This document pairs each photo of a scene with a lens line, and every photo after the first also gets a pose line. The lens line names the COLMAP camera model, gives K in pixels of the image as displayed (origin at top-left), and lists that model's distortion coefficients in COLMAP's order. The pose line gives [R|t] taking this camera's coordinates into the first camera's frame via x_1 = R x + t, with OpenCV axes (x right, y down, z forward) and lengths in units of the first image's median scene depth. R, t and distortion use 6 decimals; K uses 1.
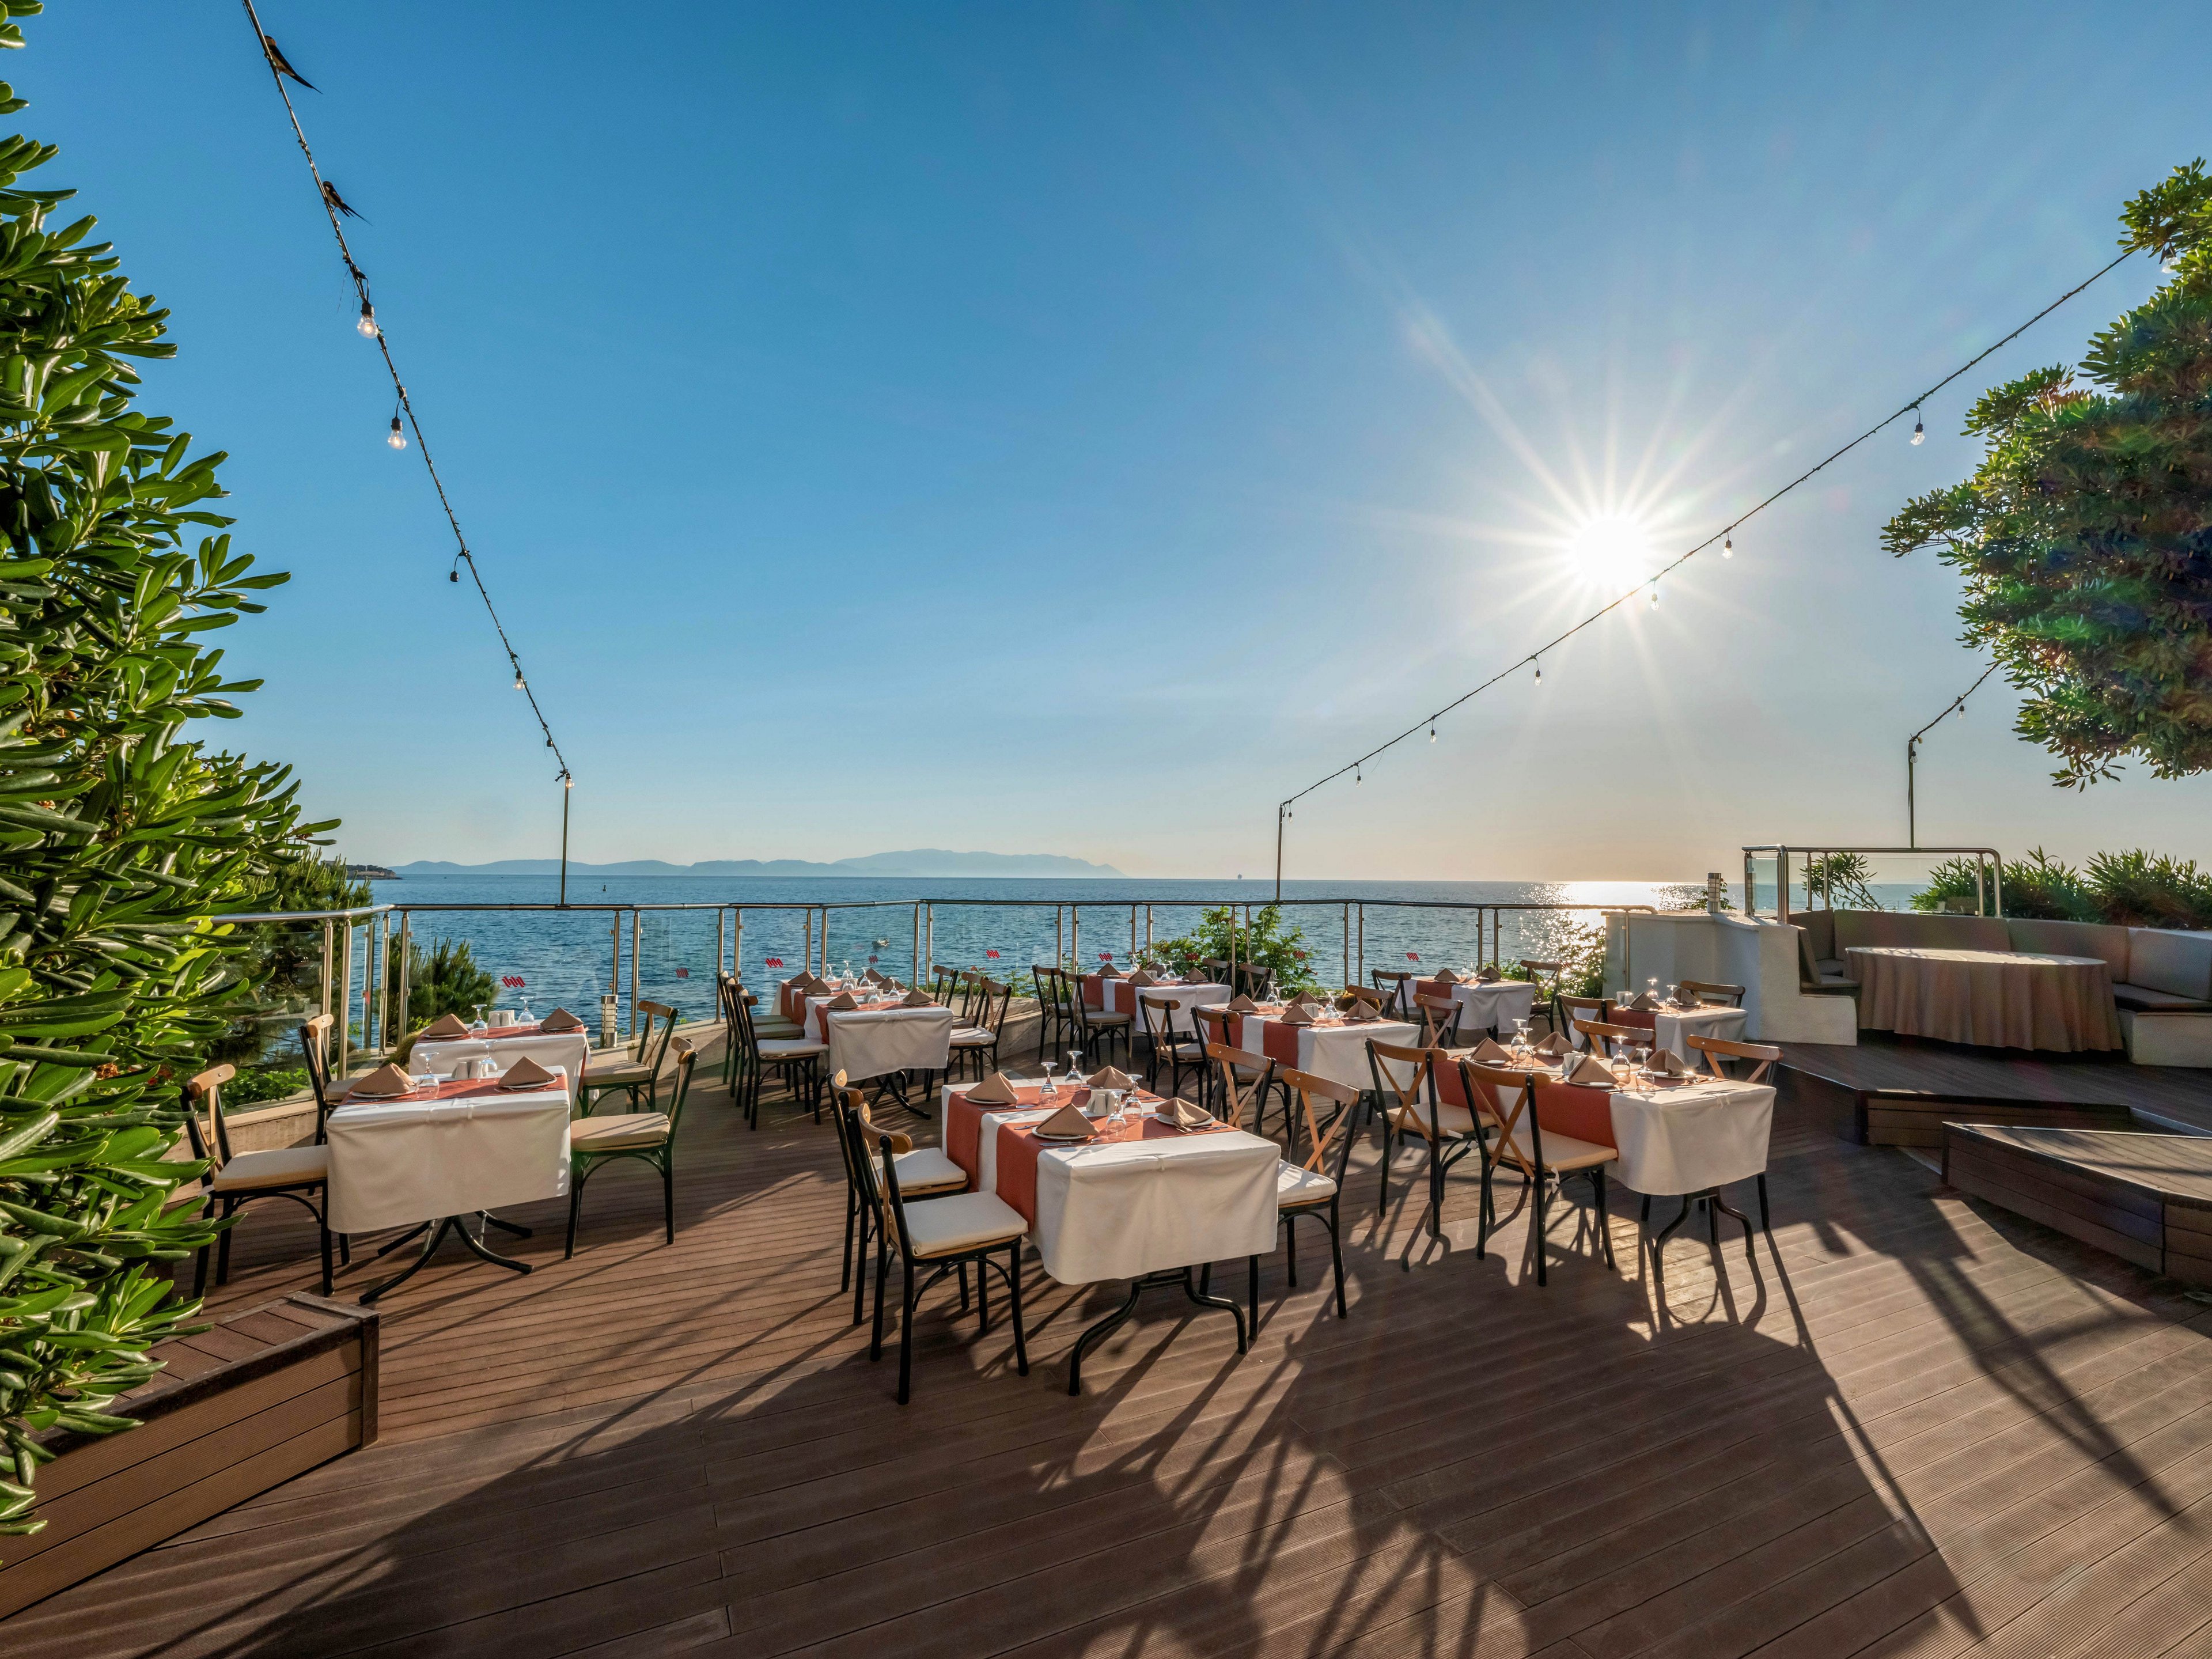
lens RADIAL K [[1523.1, 0, 1106.0], [0, 1523.1, 829.5], [0, 0, 1]] dist [-0.021271, 0.001335]
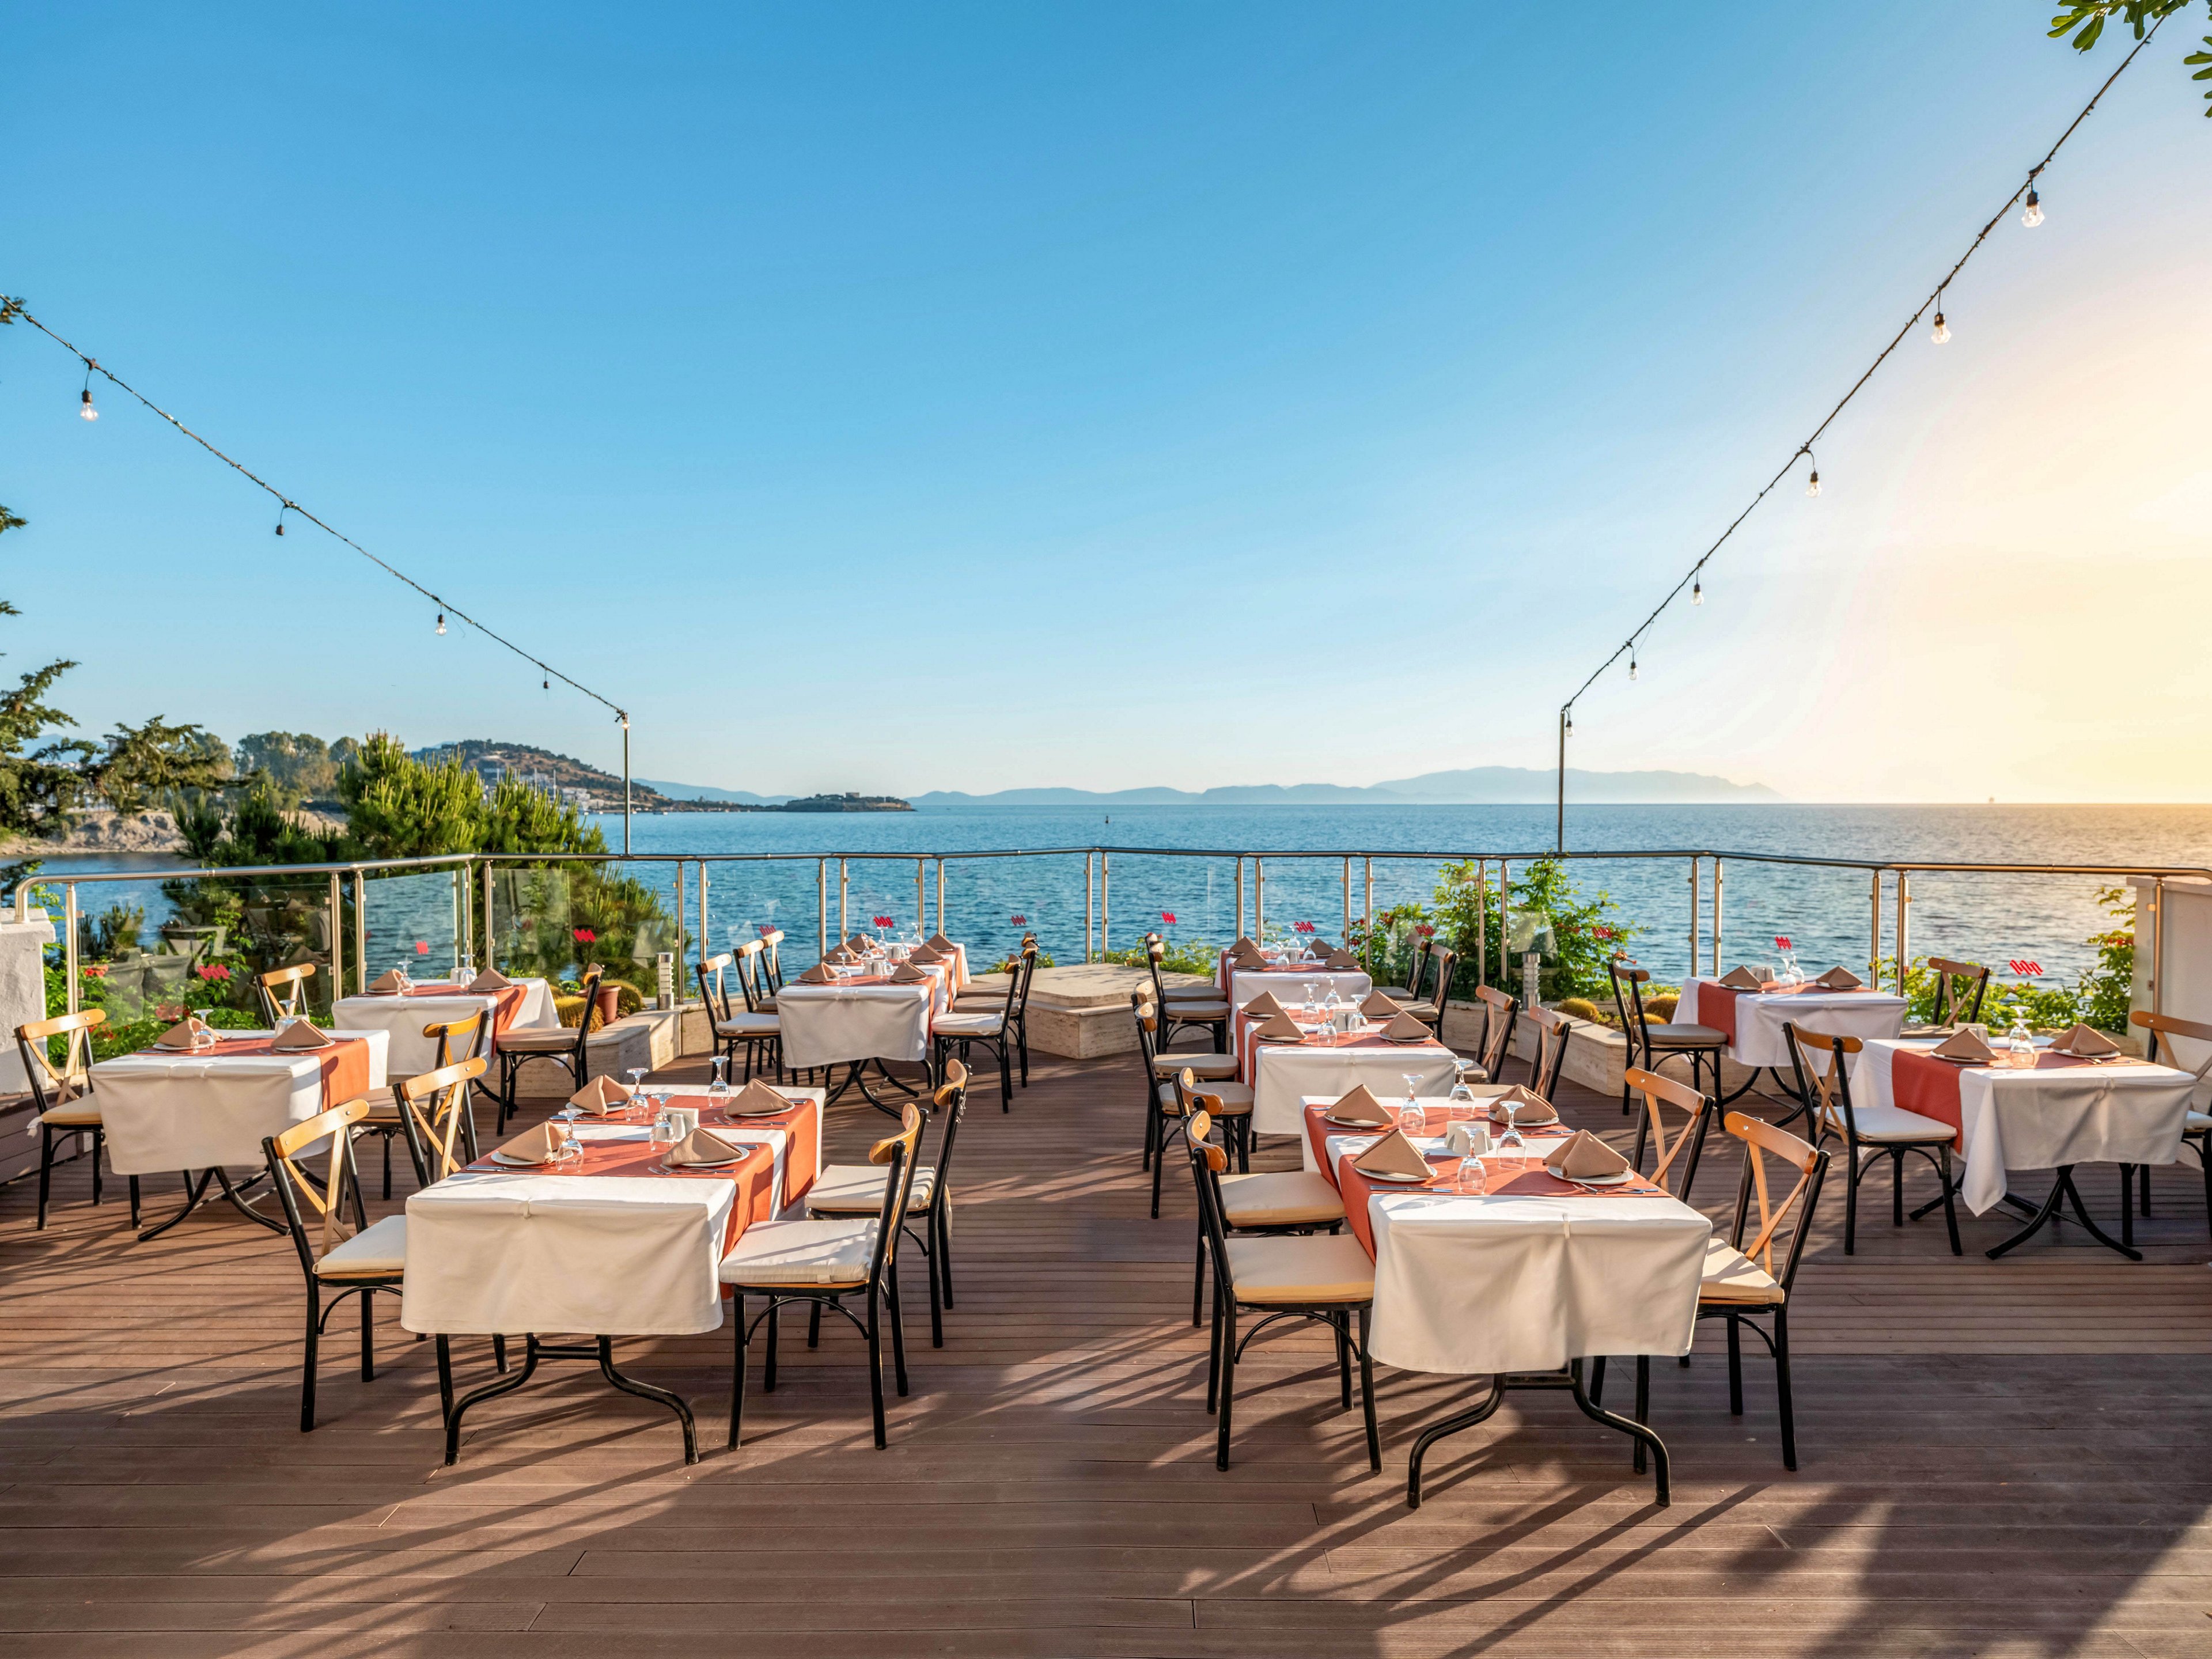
lens RADIAL K [[1874.2, 0, 1106.0], [0, 1874.2, 829.5], [0, 0, 1]] dist [-0.000370, 0.004528]
pose [[0.782603, 0.005235, -0.622499, 0.479174], [0.030206, 0.998467, 0.046372, -0.007783], [0.621788, -0.055094, 0.781246, 0.235572]]
